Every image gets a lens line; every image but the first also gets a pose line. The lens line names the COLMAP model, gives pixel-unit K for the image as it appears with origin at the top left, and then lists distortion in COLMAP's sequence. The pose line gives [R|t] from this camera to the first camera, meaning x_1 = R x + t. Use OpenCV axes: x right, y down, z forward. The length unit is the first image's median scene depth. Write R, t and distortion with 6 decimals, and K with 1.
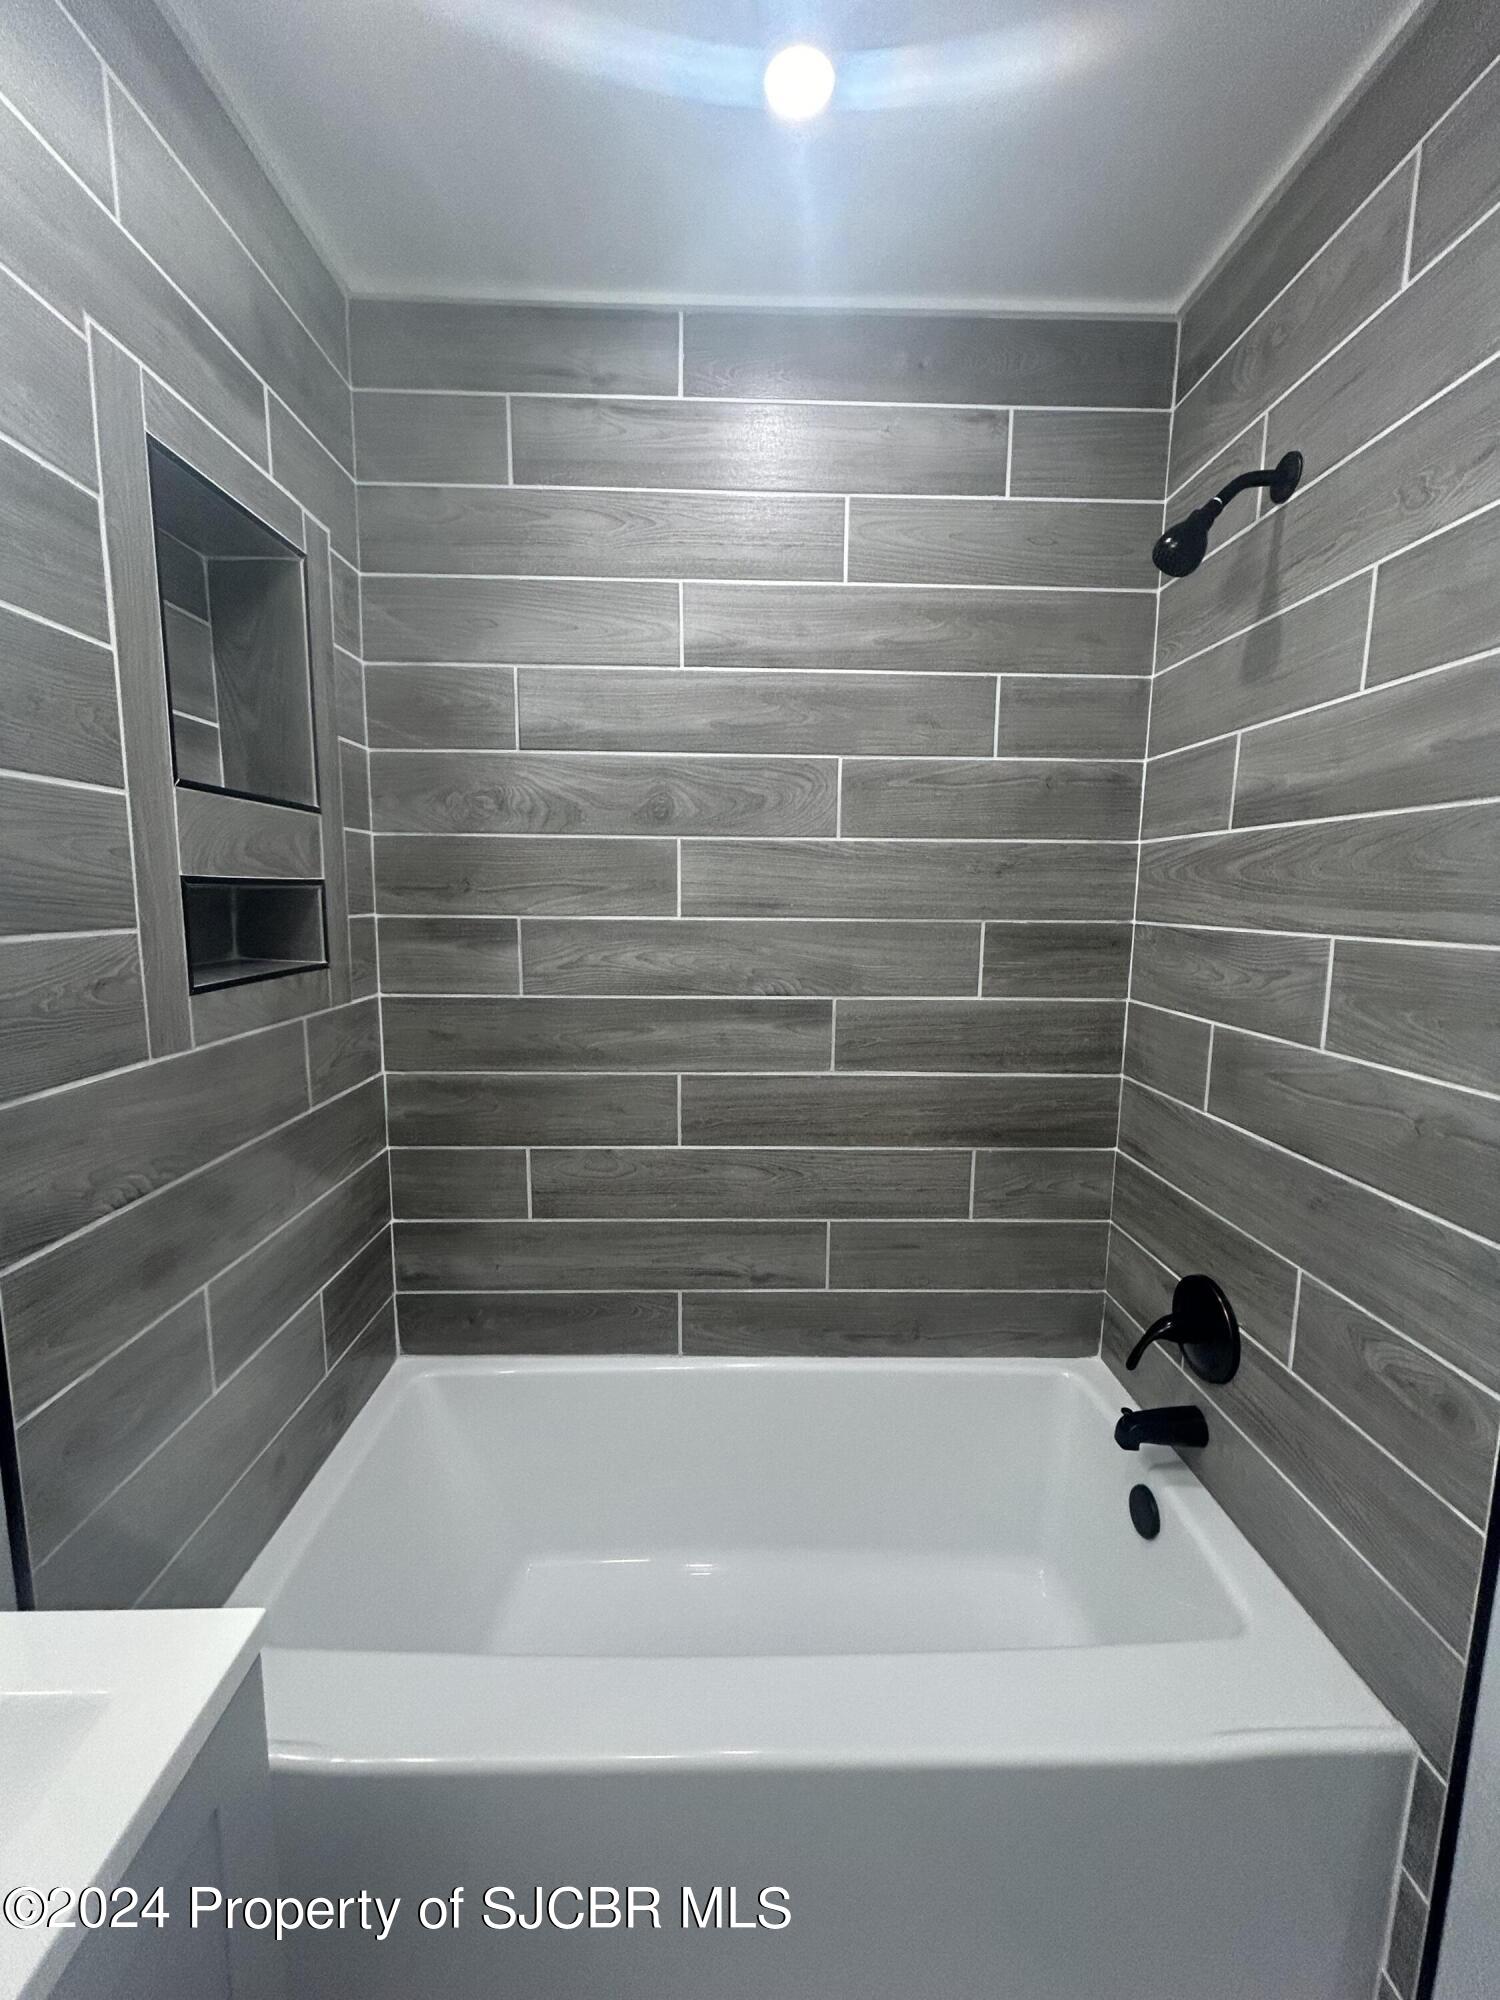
lens RADIAL K [[806.5, 0, 747.2], [0, 806.5, 1001.3], [0, 0, 1]] dist [0.002978, -0.000040]
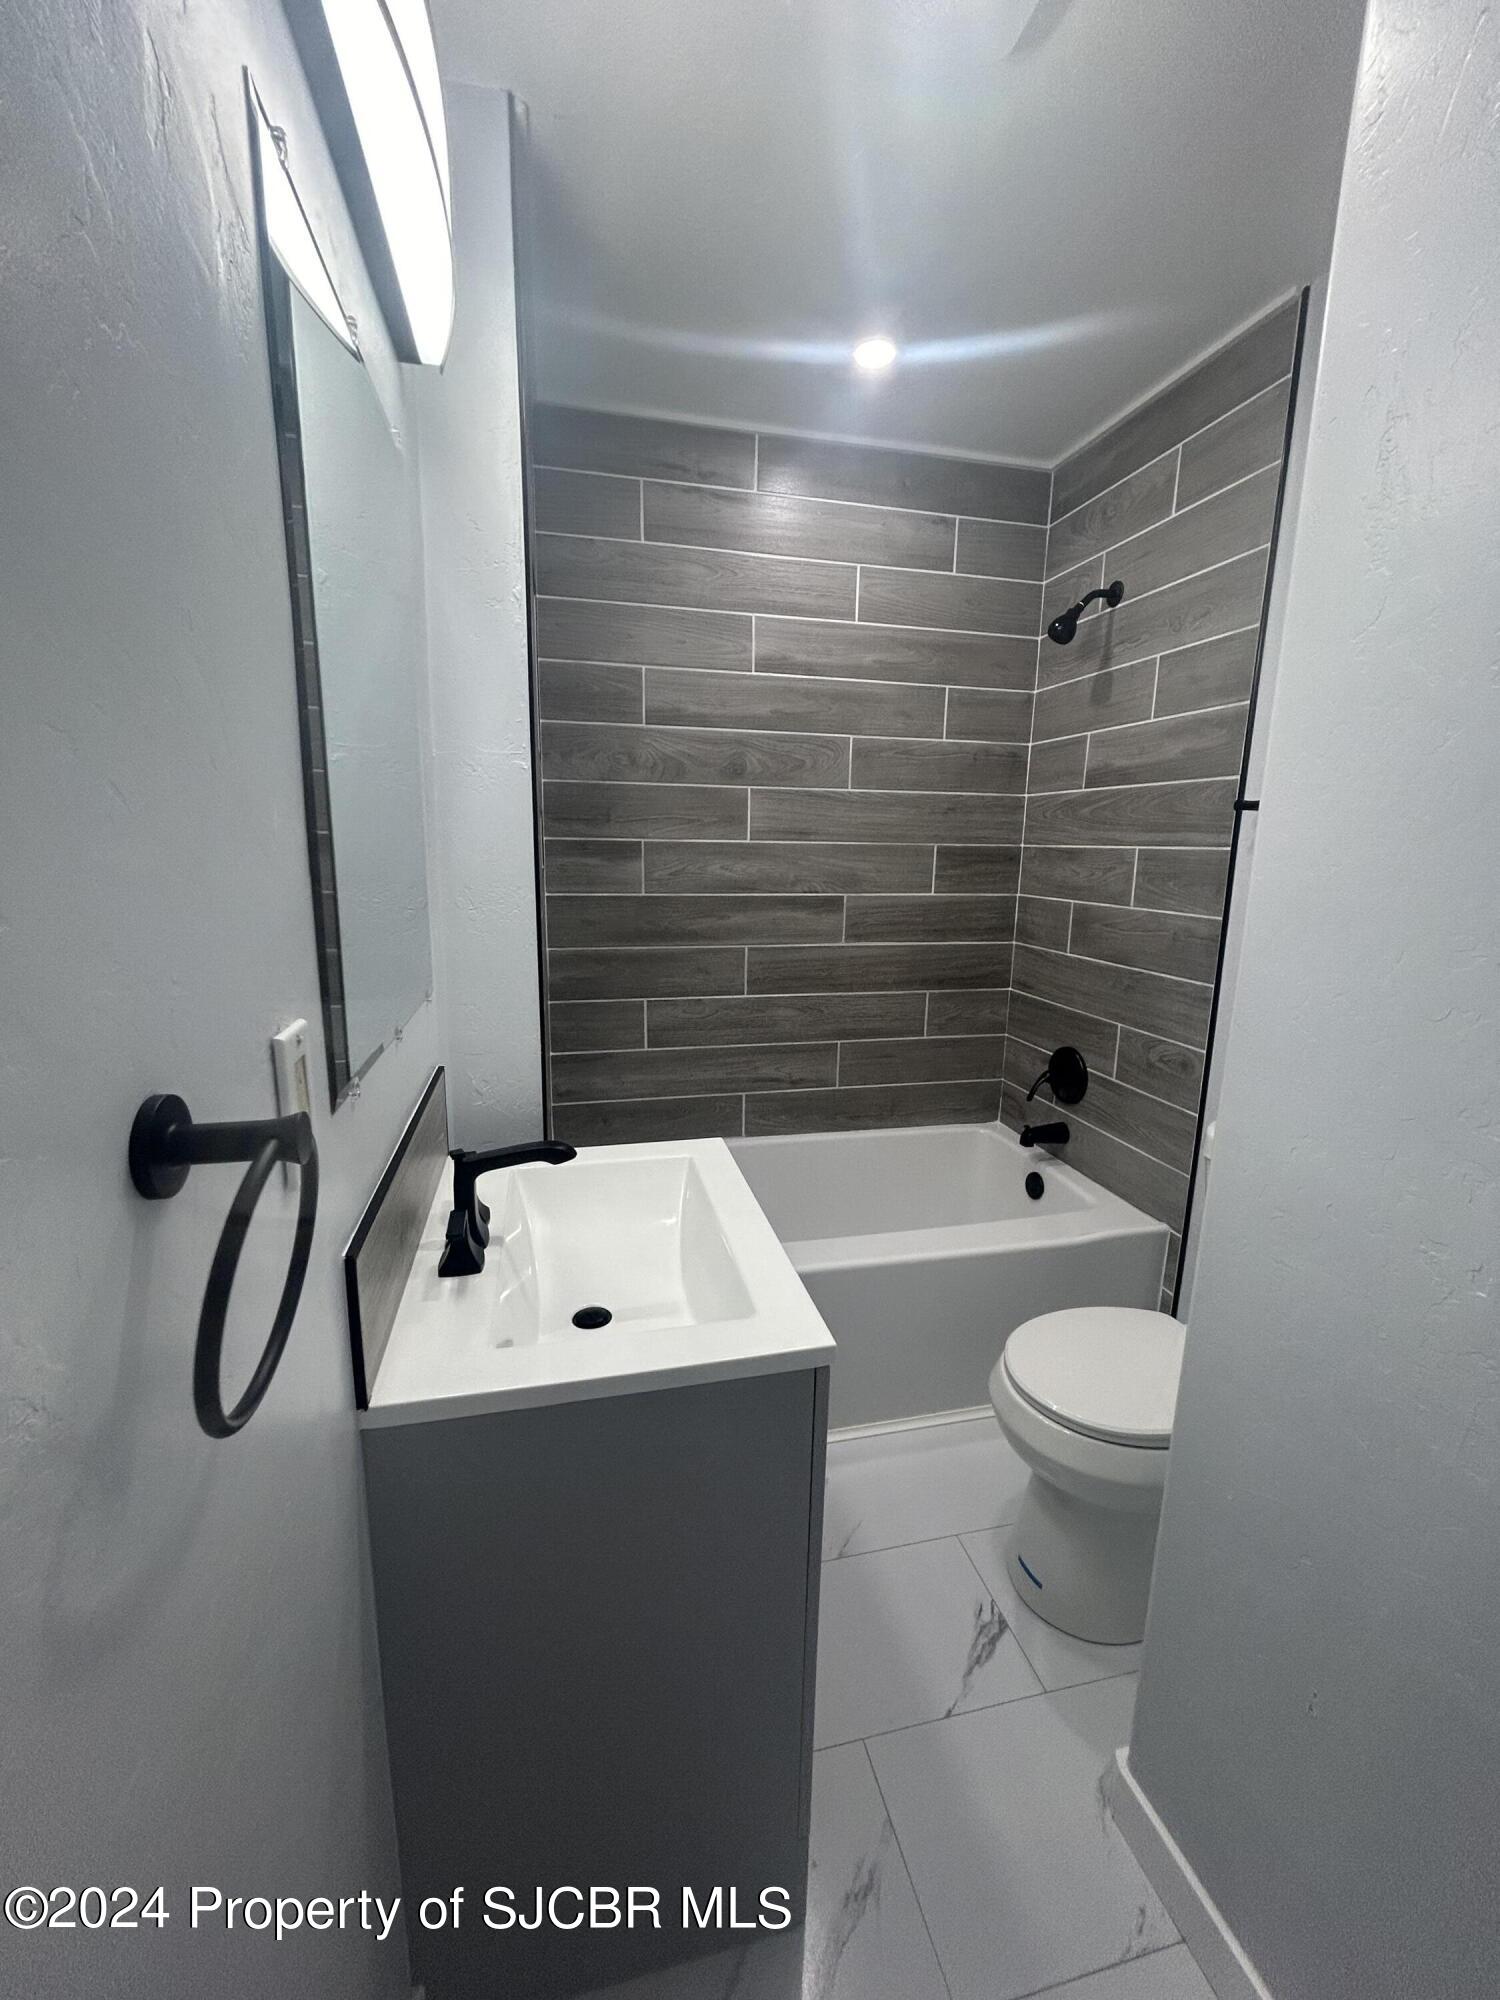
lens RADIAL K [[806.5, 0, 748.1], [0, 806.5, 999.0], [0, 0, 1]] dist [0.002978, -0.000040]
pose [[0.977755, -0.034483, 0.206896, -0.421758], [0.021521, 0.997680, 0.064581, 0.097031], [-0.208643, -0.058692, 0.976229, -0.503179]]
